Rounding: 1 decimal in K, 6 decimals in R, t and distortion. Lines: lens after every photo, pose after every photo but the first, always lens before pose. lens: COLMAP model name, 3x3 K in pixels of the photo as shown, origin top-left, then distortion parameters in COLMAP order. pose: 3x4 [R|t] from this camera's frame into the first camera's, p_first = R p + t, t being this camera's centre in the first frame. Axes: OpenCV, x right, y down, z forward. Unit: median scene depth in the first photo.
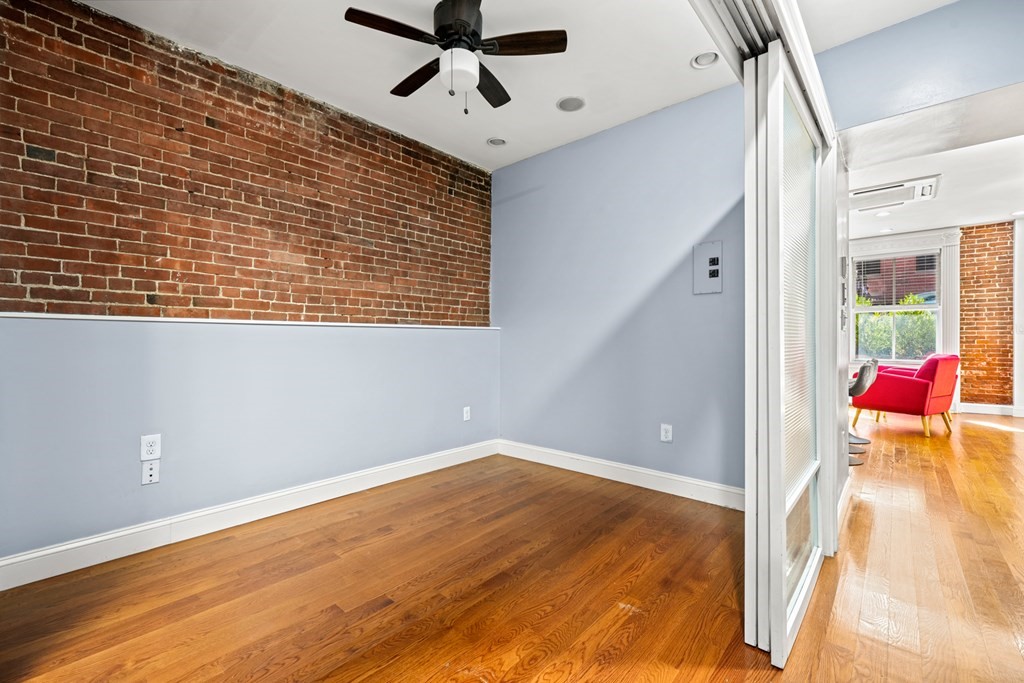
lens RADIAL K [[433.2, 0, 514.1], [0, 433.2, 343.9], [0, 0, 1]] dist [0.000337, -0.000264]
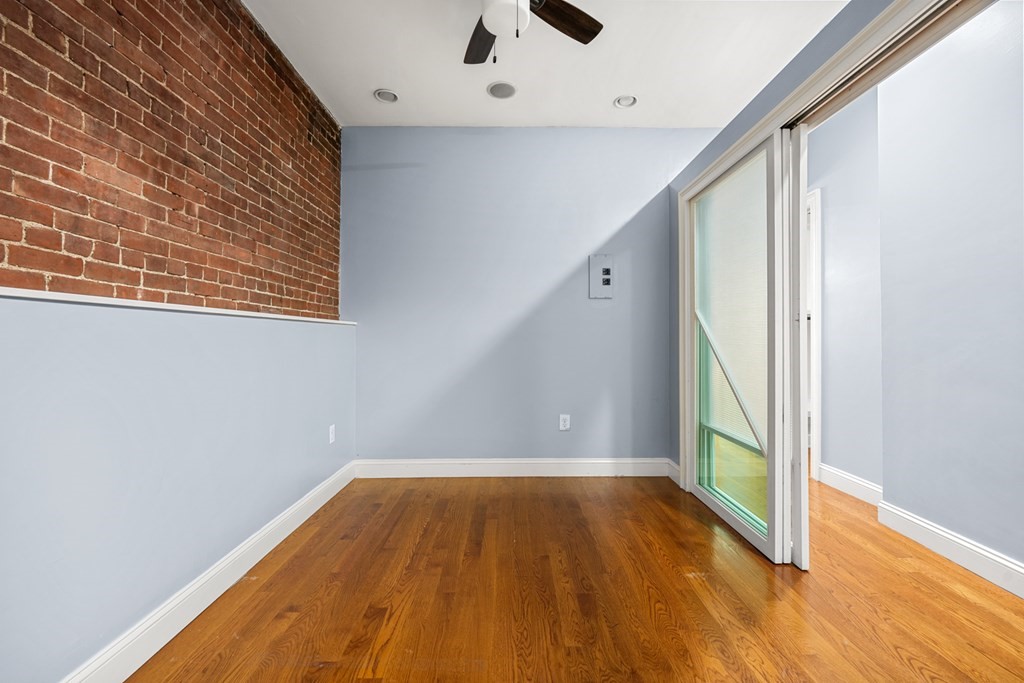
lens RADIAL K [[428.2, 0, 512.0], [0, 428.2, 341.5], [0, 0, 1]] dist [0.001085, 0.000259]
pose [[0.740706, -0.004441, 0.671814, -0.483068], [0.006041, 0.999982, -0.000051, -0.000647], [-0.671802, 0.004096, 0.740719, 0.285545]]
